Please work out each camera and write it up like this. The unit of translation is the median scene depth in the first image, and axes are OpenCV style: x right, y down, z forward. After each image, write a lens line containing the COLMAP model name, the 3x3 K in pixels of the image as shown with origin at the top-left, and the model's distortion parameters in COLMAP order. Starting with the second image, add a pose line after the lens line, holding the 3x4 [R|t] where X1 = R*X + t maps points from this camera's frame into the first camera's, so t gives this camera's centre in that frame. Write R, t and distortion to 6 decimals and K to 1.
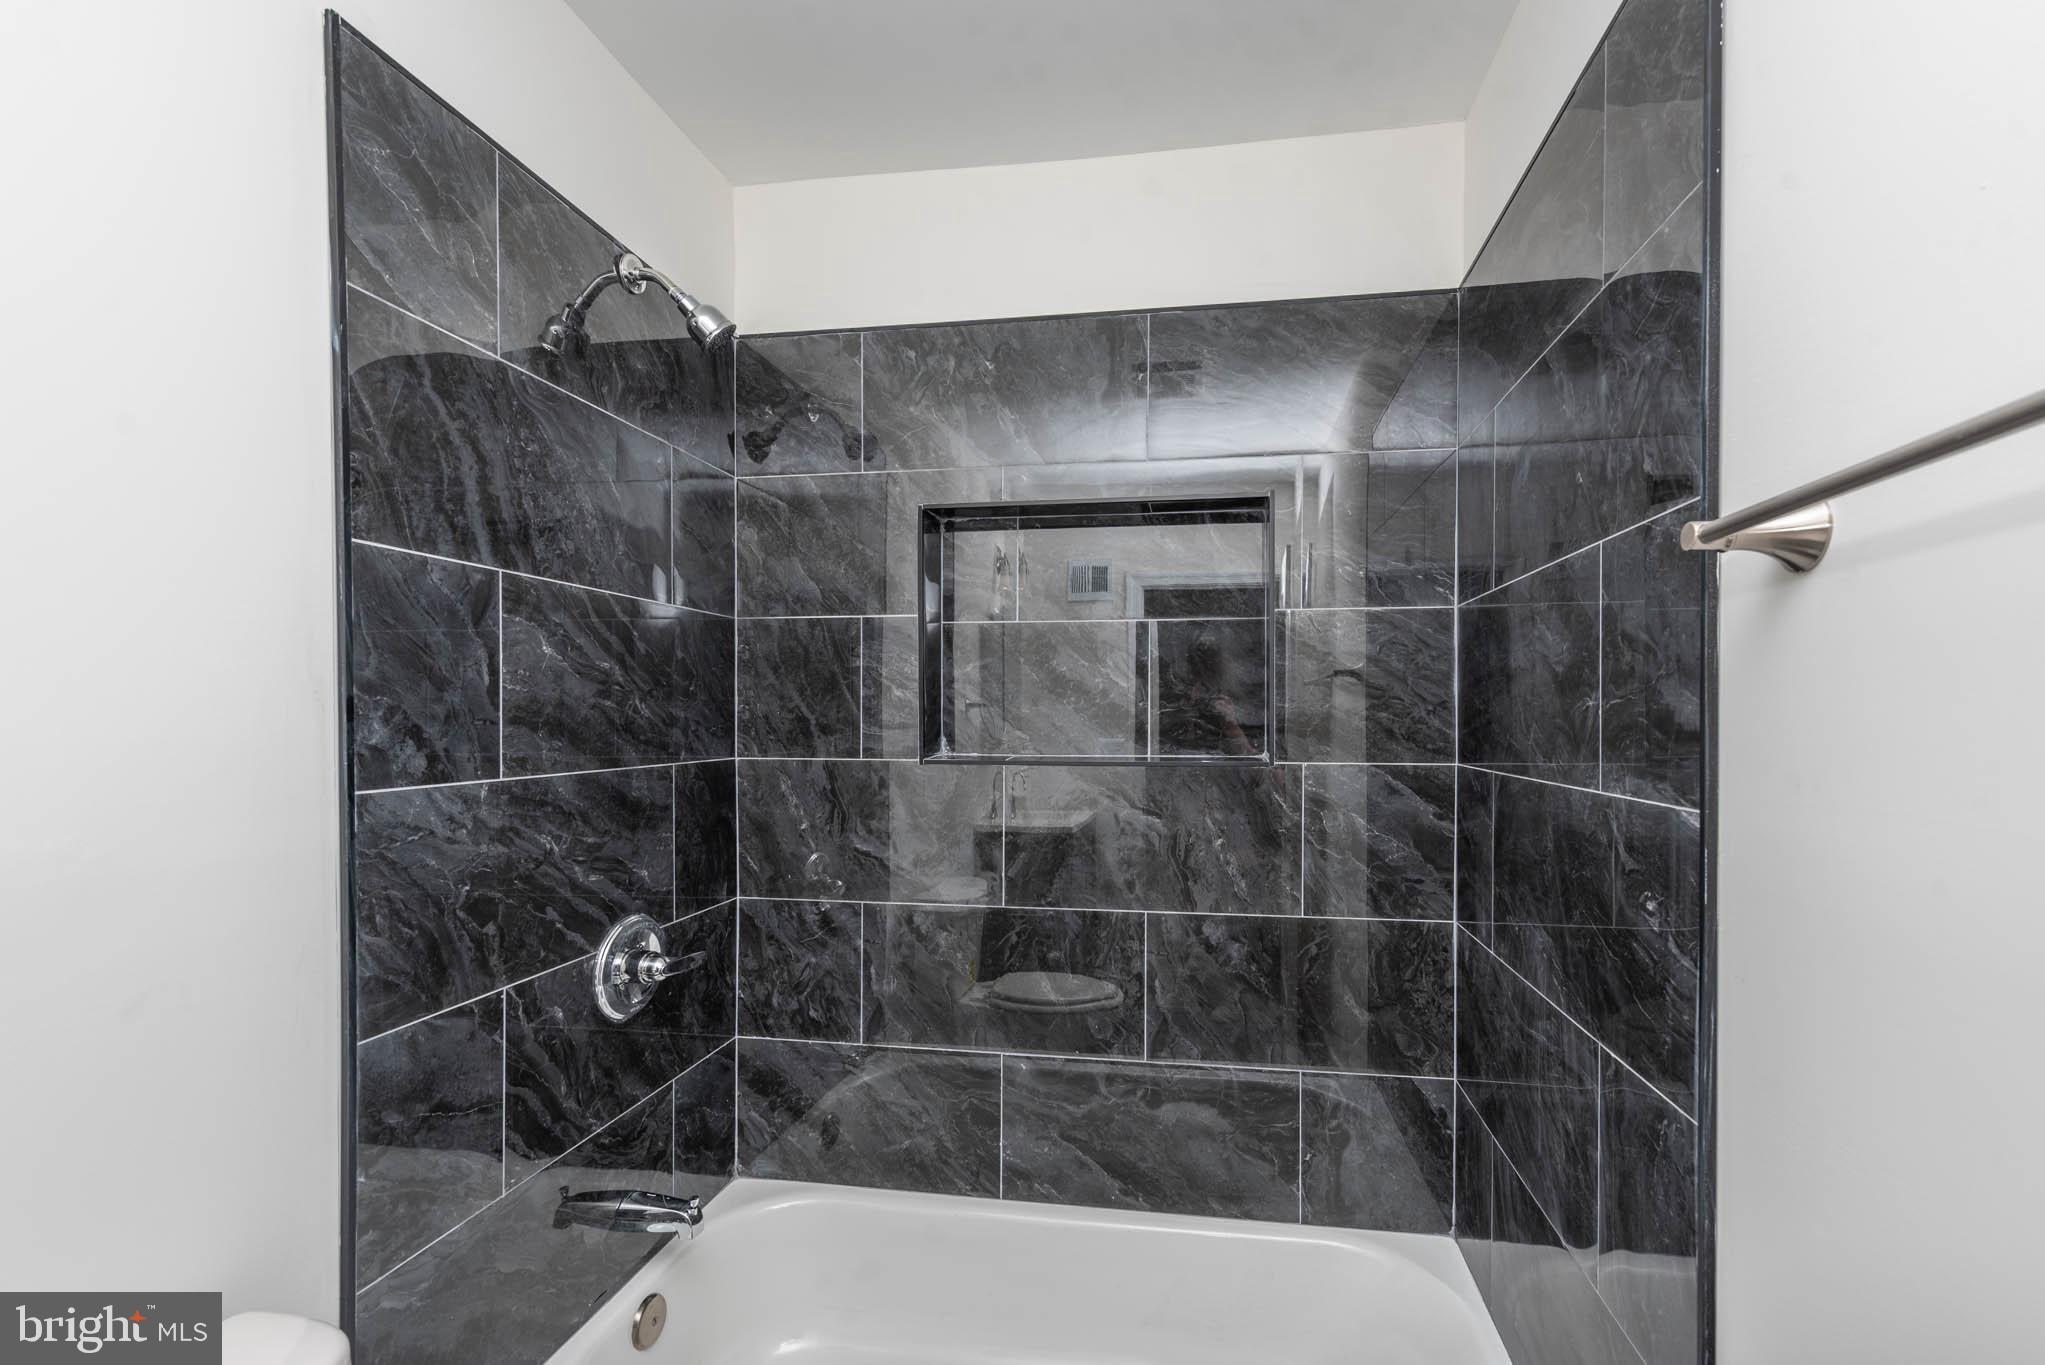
lens RADIAL K [[822.8, 0, 1092.9], [0, 822.8, 693.2], [0, 0, 1]] dist [0.014689, -0.008251]
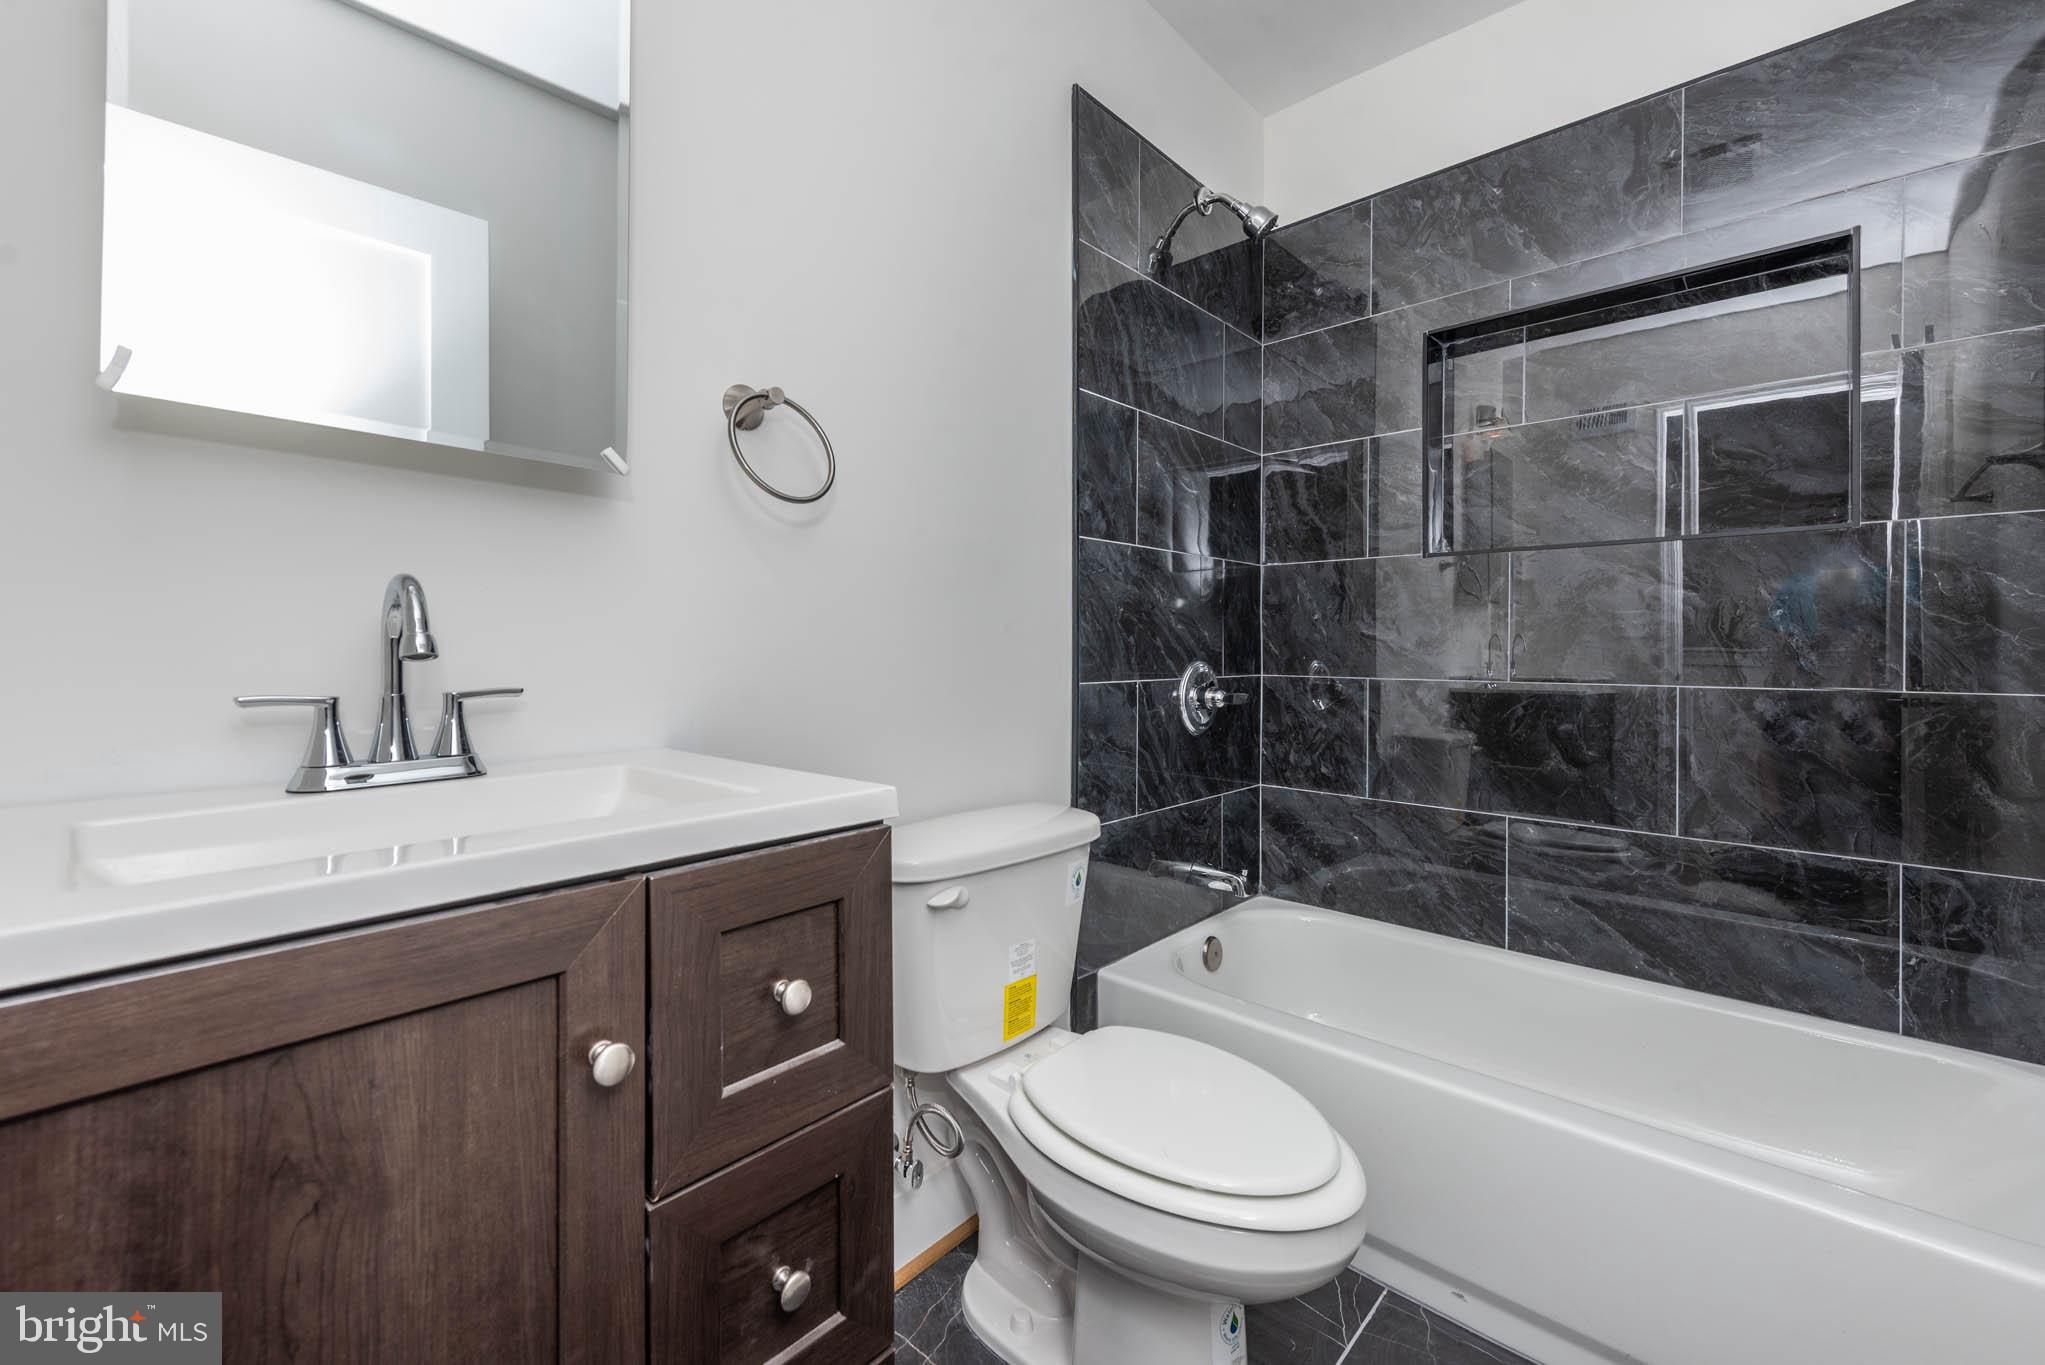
lens RADIAL K [[841.5, 0, 979.7], [0, 841.5, 644.3], [0, 0, 1]] dist [0.012713, -0.004032]
pose [[0.808240, 0.000921, -0.588853, -0.015576], [-0.000597, 1.000000, 0.000745, 0.214669], [0.588853, -0.000250, 0.808240, -0.337742]]
